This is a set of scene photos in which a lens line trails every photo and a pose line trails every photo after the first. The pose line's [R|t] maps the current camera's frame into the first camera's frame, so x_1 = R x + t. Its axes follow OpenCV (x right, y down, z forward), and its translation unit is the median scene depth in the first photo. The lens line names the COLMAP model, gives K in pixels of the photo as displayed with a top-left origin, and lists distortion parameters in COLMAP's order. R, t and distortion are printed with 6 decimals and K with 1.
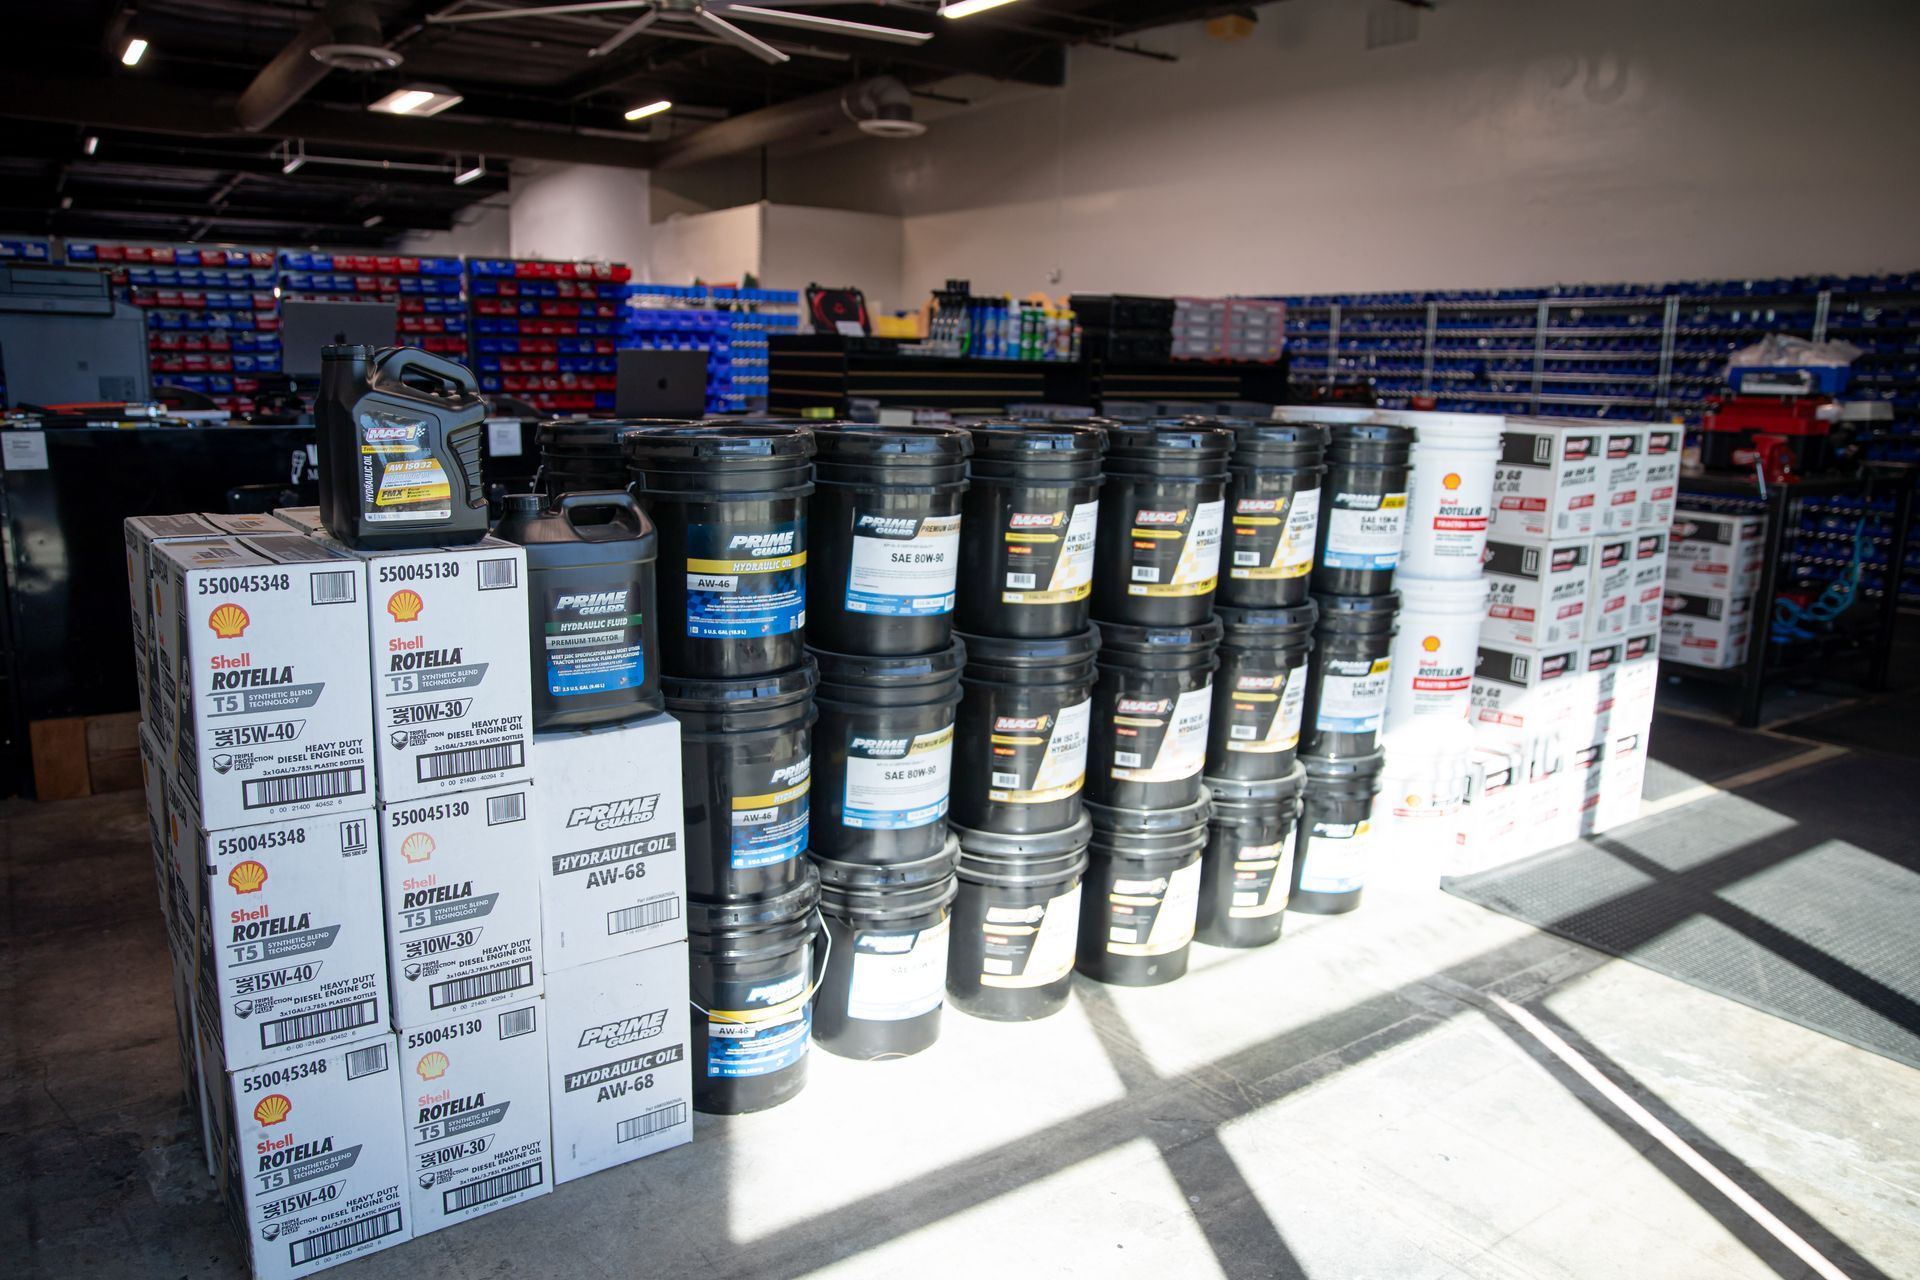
lens RADIAL K [[1385.8, 0, 1012.5], [0, 1385.8, 640.8], [0, 0, 1]] dist [-0.112848, 0.079458]
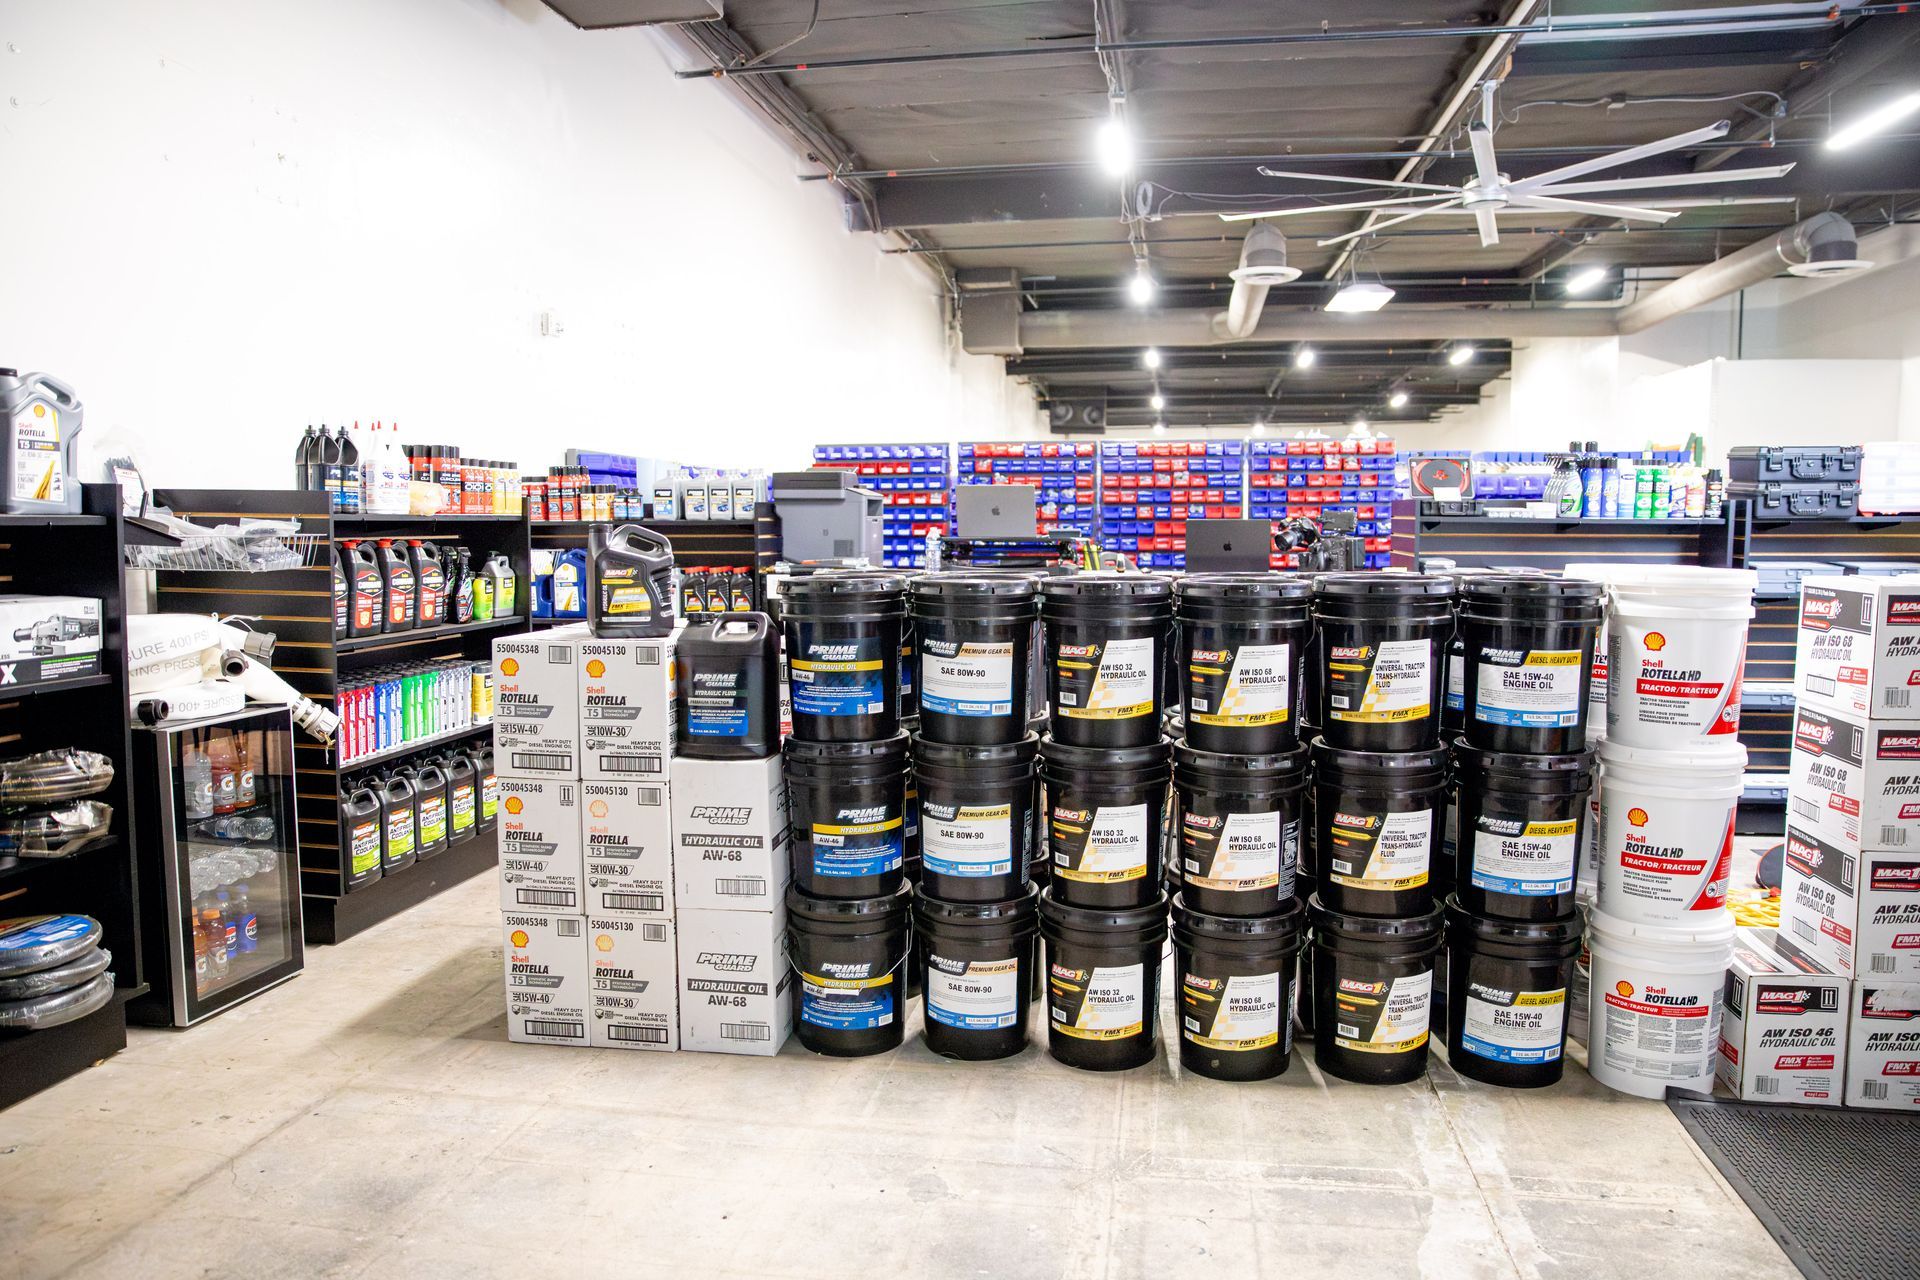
lens RADIAL K [[1385.8, 0, 1012.5], [0, 1385.8, 640.8], [0, 0, 1]] dist [-0.112848, 0.079458]
pose [[0.711752, 0.038051, -0.701400, 1.052711], [-0.120064, 0.990427, -0.068105, -0.004342], [0.692094, 0.132687, 0.709507, 0.085206]]
